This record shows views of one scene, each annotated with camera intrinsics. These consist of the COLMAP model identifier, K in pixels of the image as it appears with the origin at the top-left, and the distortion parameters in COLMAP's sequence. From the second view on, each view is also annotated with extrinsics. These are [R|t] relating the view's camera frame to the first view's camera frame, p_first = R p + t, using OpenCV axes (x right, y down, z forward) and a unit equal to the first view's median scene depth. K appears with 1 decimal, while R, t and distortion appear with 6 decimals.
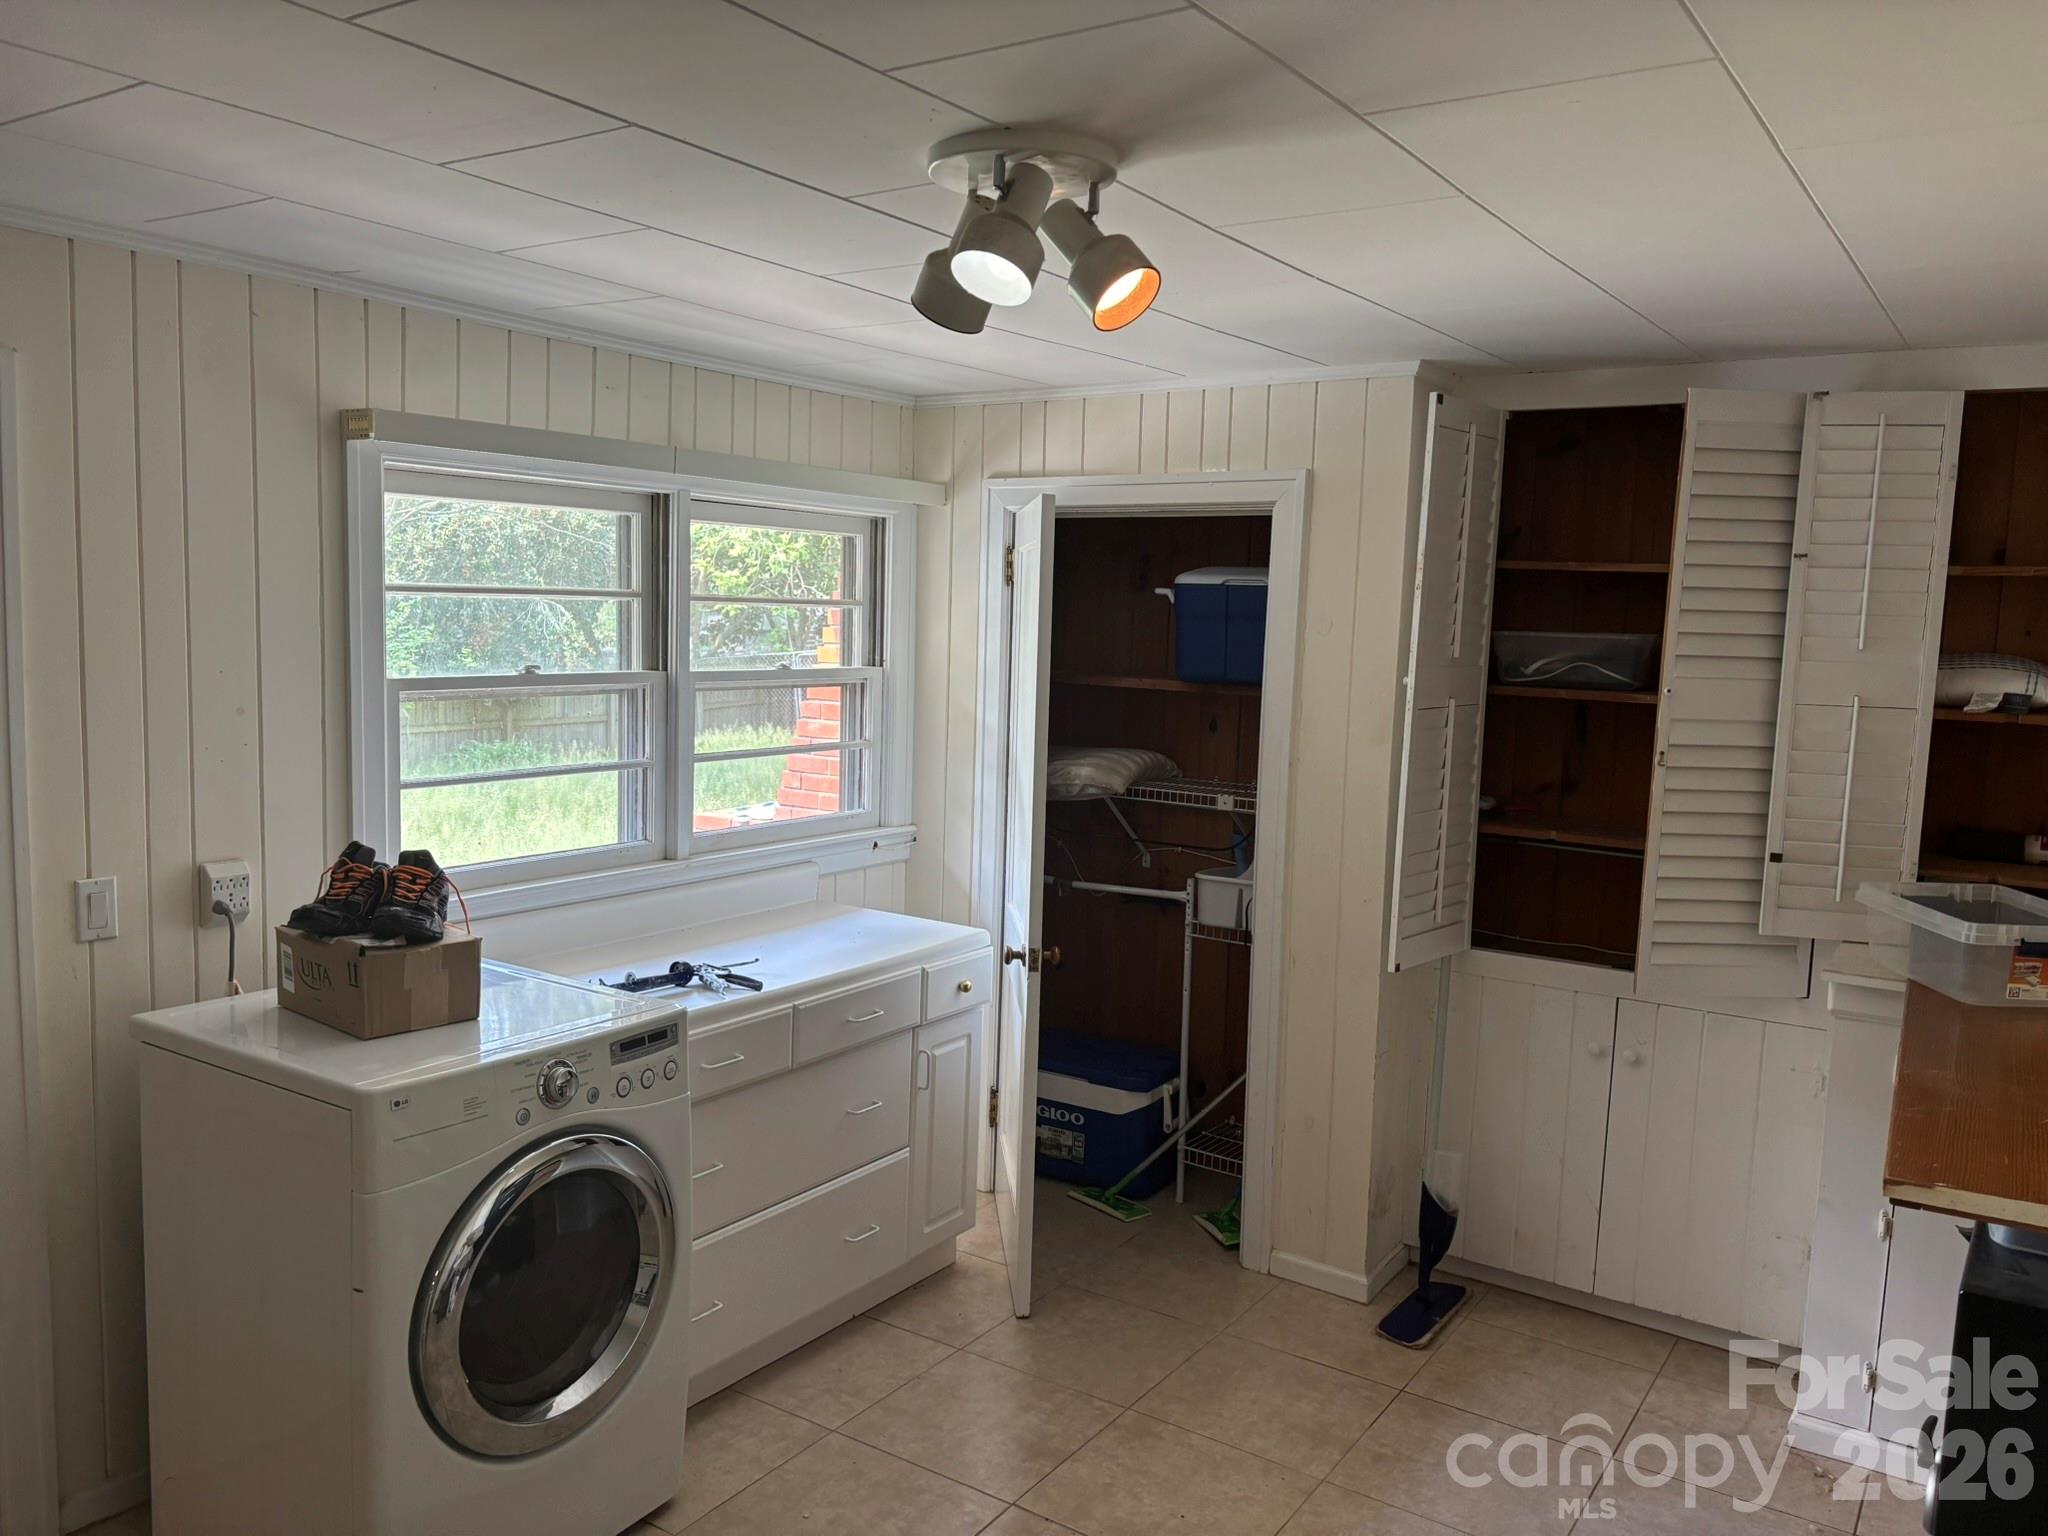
lens RADIAL K [[1547.2, 0, 1023.0], [0, 1547.2, 774.8], [0, 0, 1]] dist [0.055805, -0.055985]
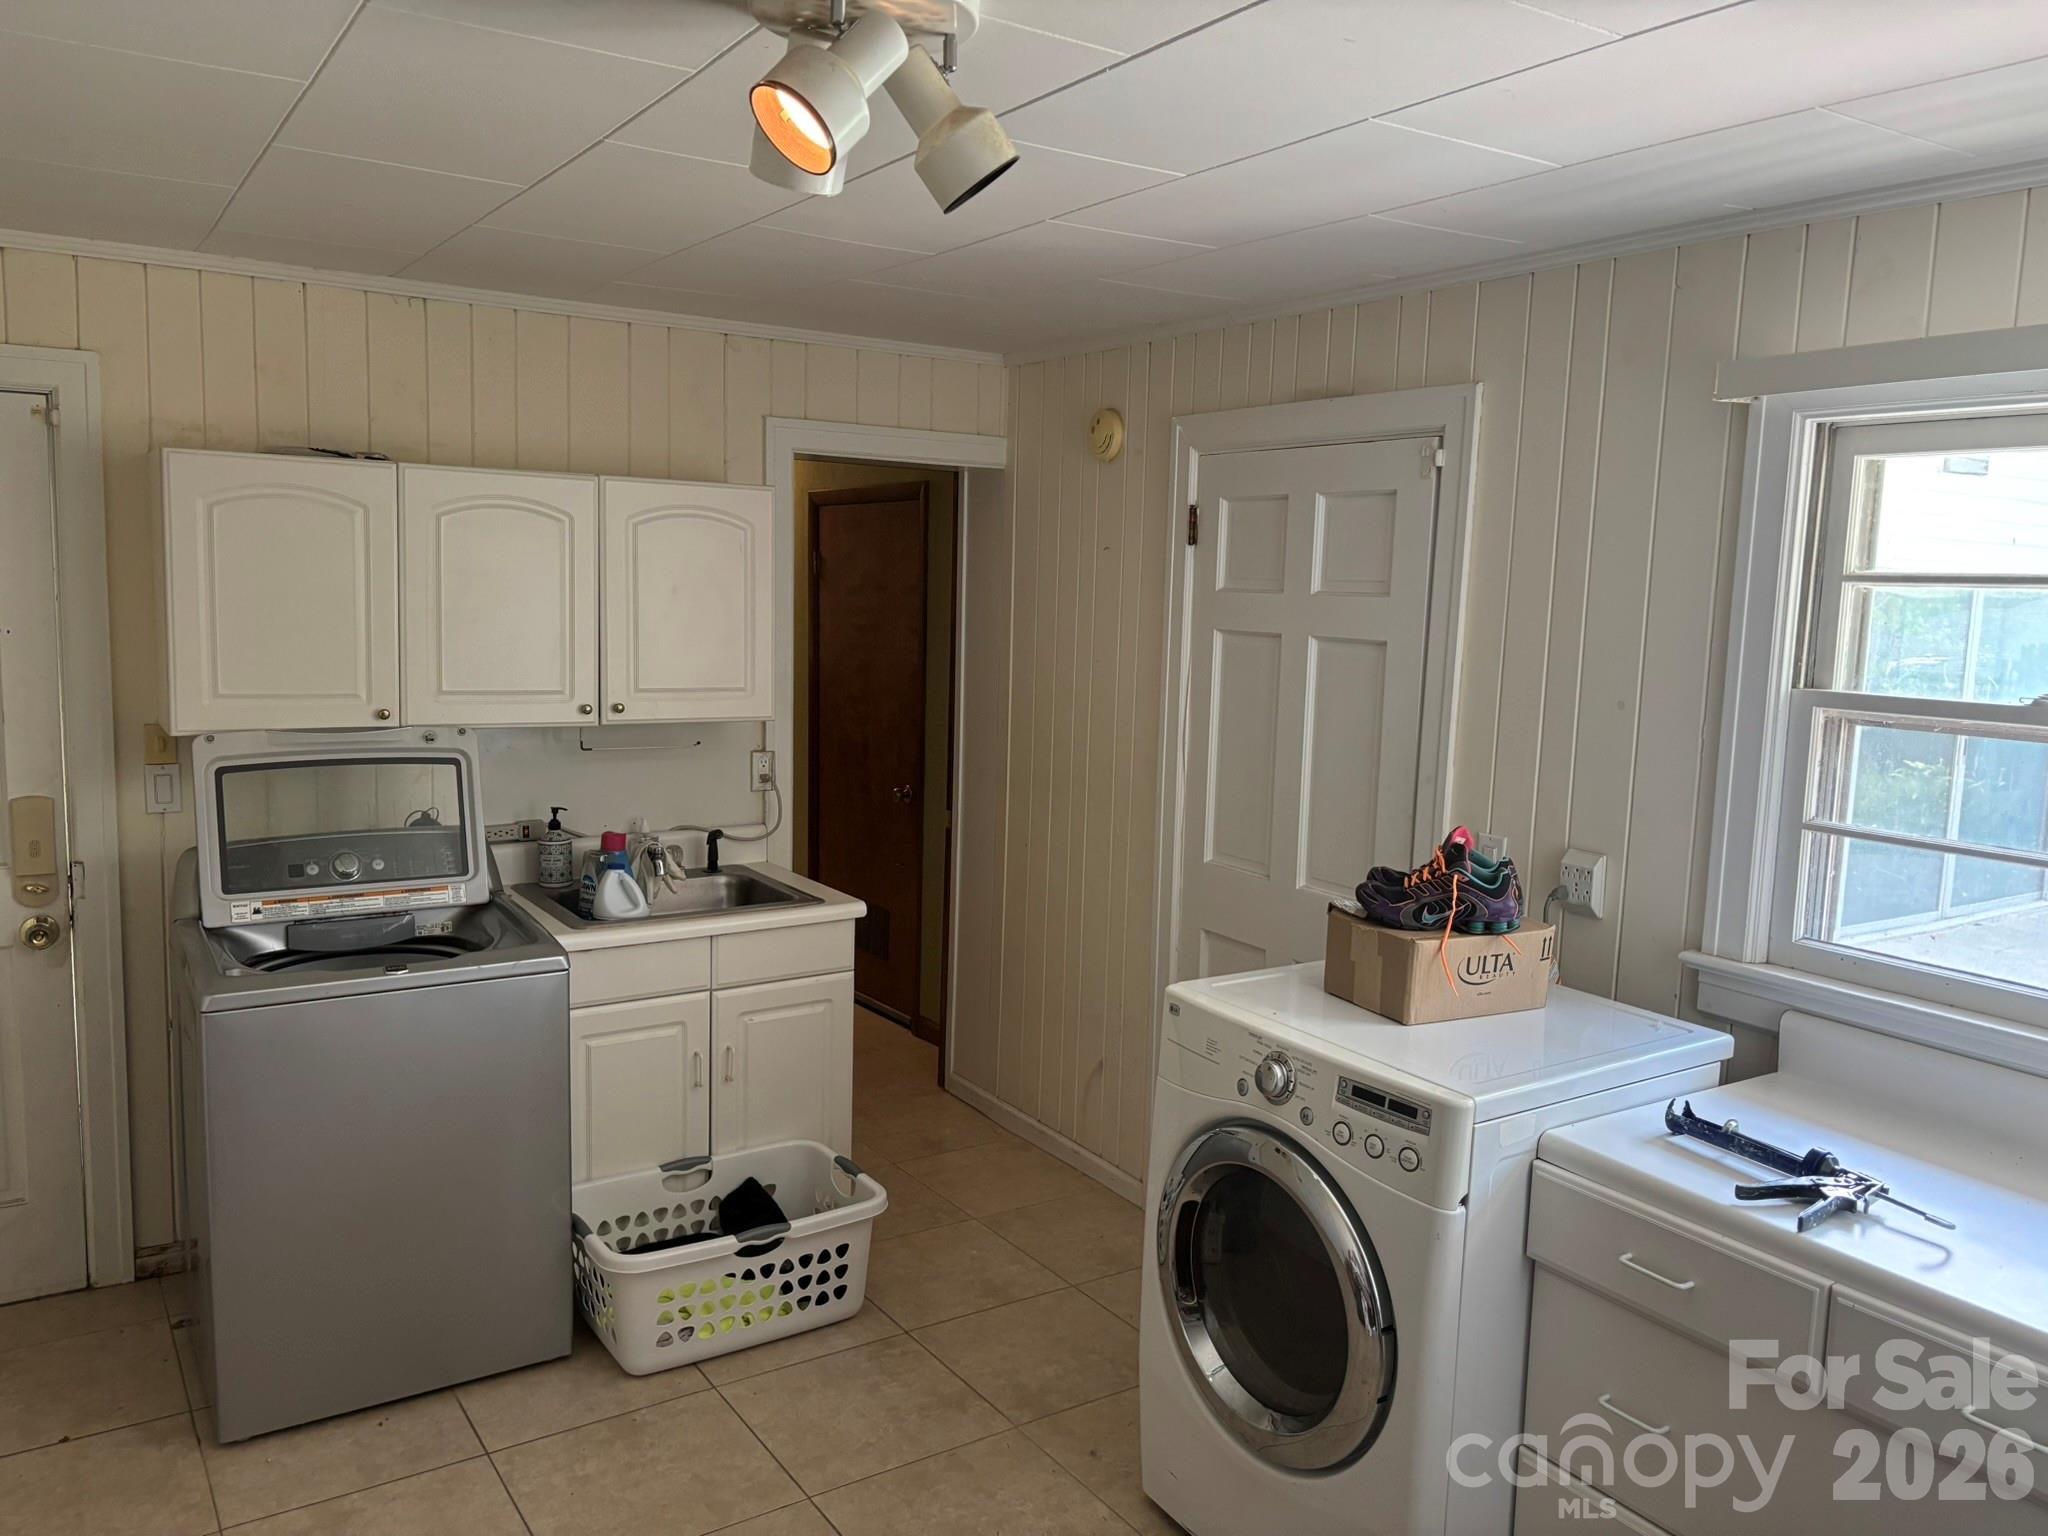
lens RADIAL K [[1547.2, 0, 1025.1], [0, 1547.2, 761.7], [0, 0, 1]] dist [0.055805, -0.055985]
pose [[-0.391420, 0.076498, -0.917027, 0.601520], [-0.132736, 0.981423, 0.138526, -0.100964], [0.910589, 0.175944, -0.373994, 1.142734]]
